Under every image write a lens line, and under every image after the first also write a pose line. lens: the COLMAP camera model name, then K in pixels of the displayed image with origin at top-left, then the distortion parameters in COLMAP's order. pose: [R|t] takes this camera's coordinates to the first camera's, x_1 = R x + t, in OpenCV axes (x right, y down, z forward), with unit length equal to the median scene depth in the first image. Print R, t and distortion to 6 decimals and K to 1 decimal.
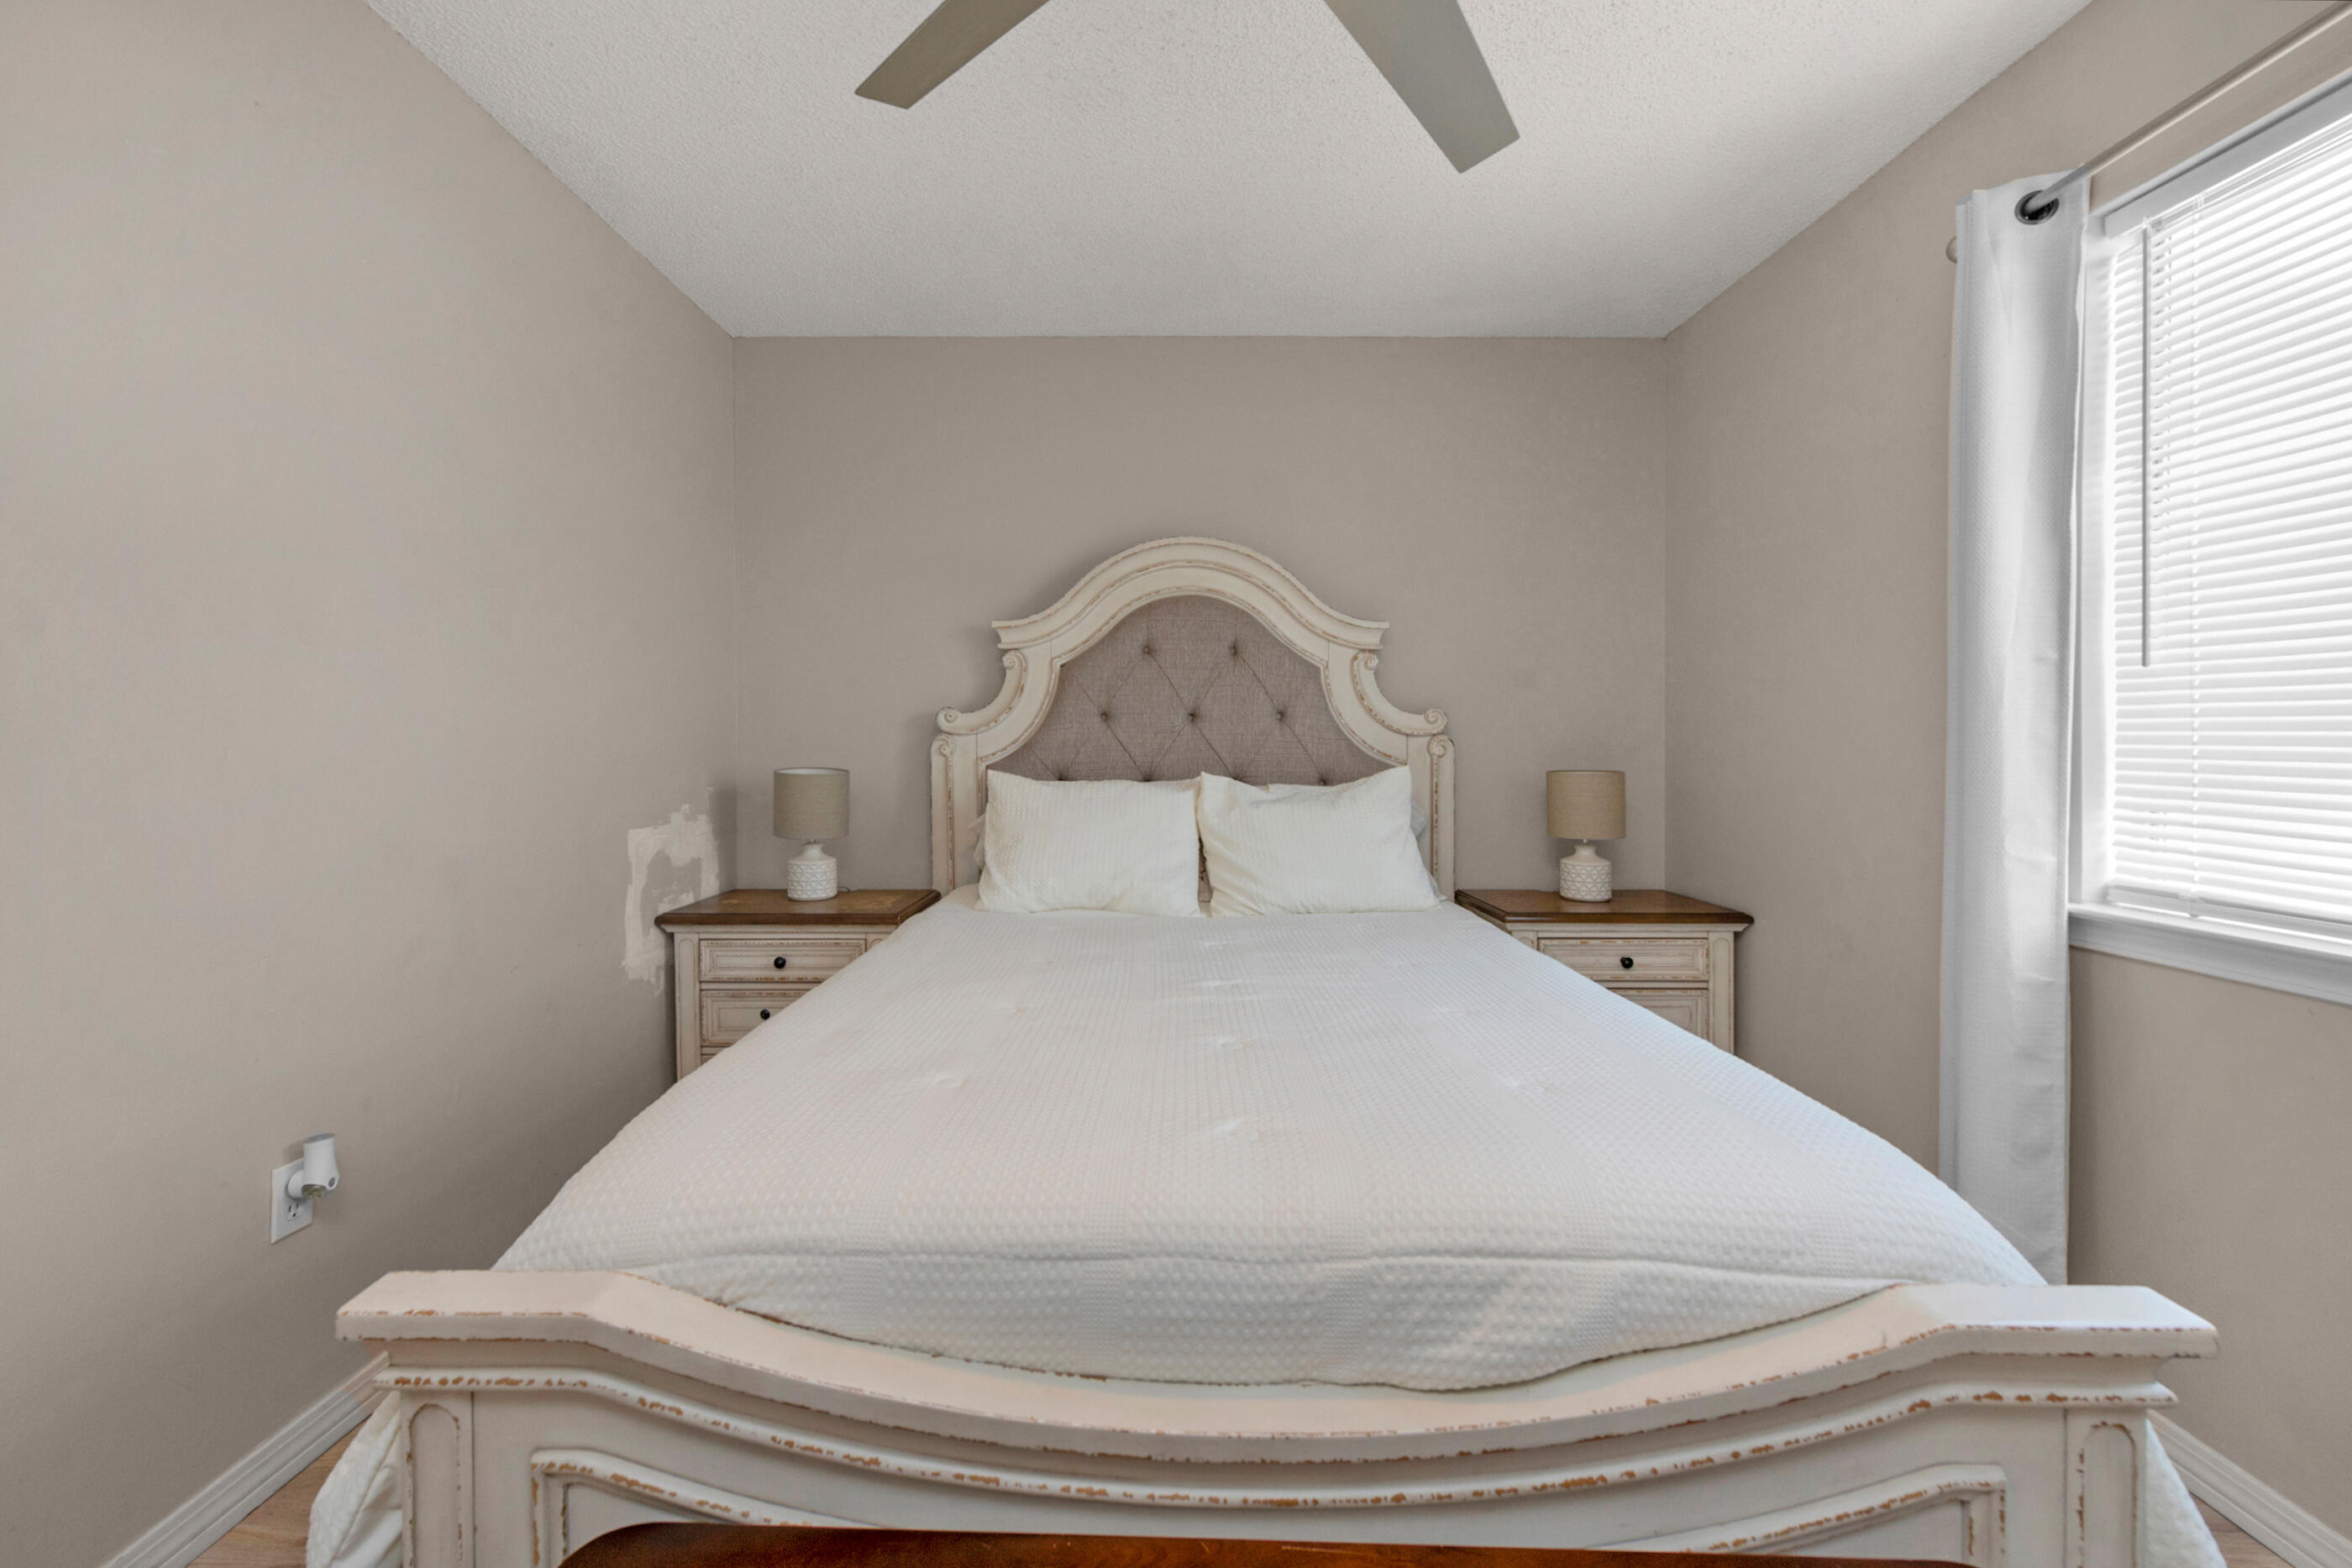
lens RADIAL K [[945.6, 0, 1208.2], [0, 945.6, 750.9], [0, 0, 1]] dist [0.001694, -0.001988]
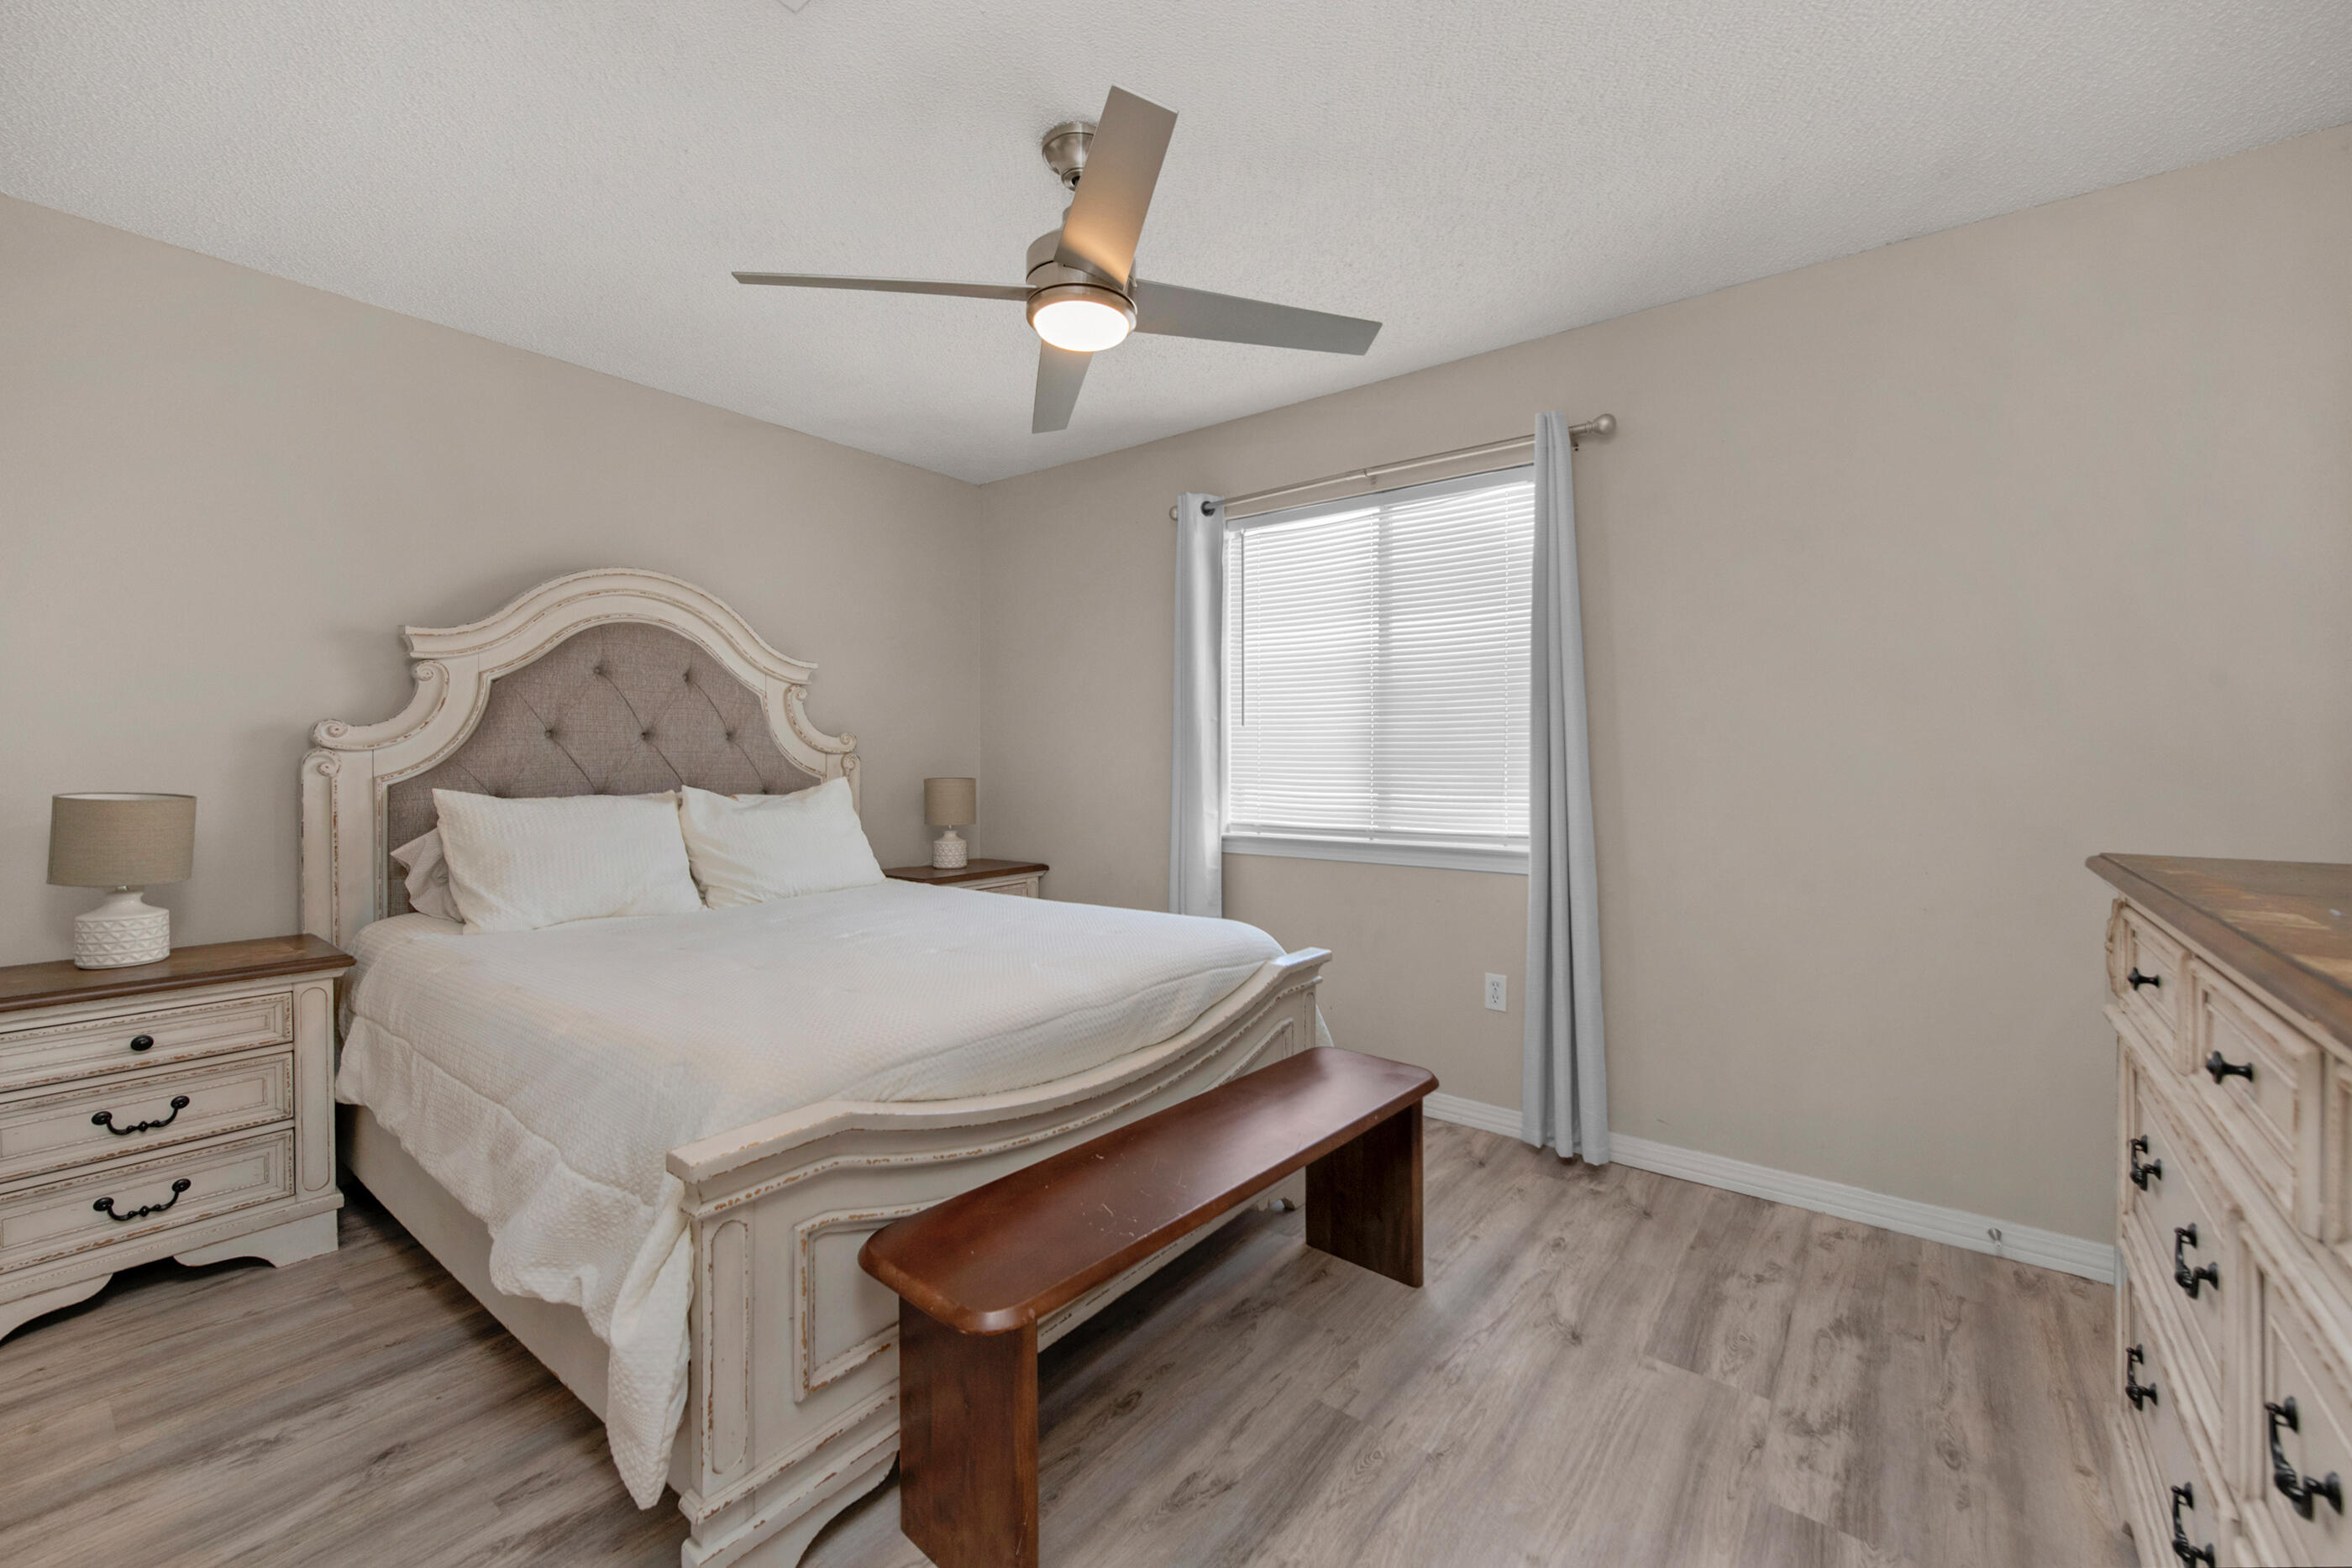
lens RADIAL K [[945.6, 0, 1172.8], [0, 945.6, 778.3], [0, 0, 1]] dist [0.001694, -0.001988]
pose [[0.605034, -0.017887, 0.795999, -0.534792], [0.007030, 0.999829, 0.017124, -0.001862], [-0.796169, -0.004765, 0.605056, -0.141344]]
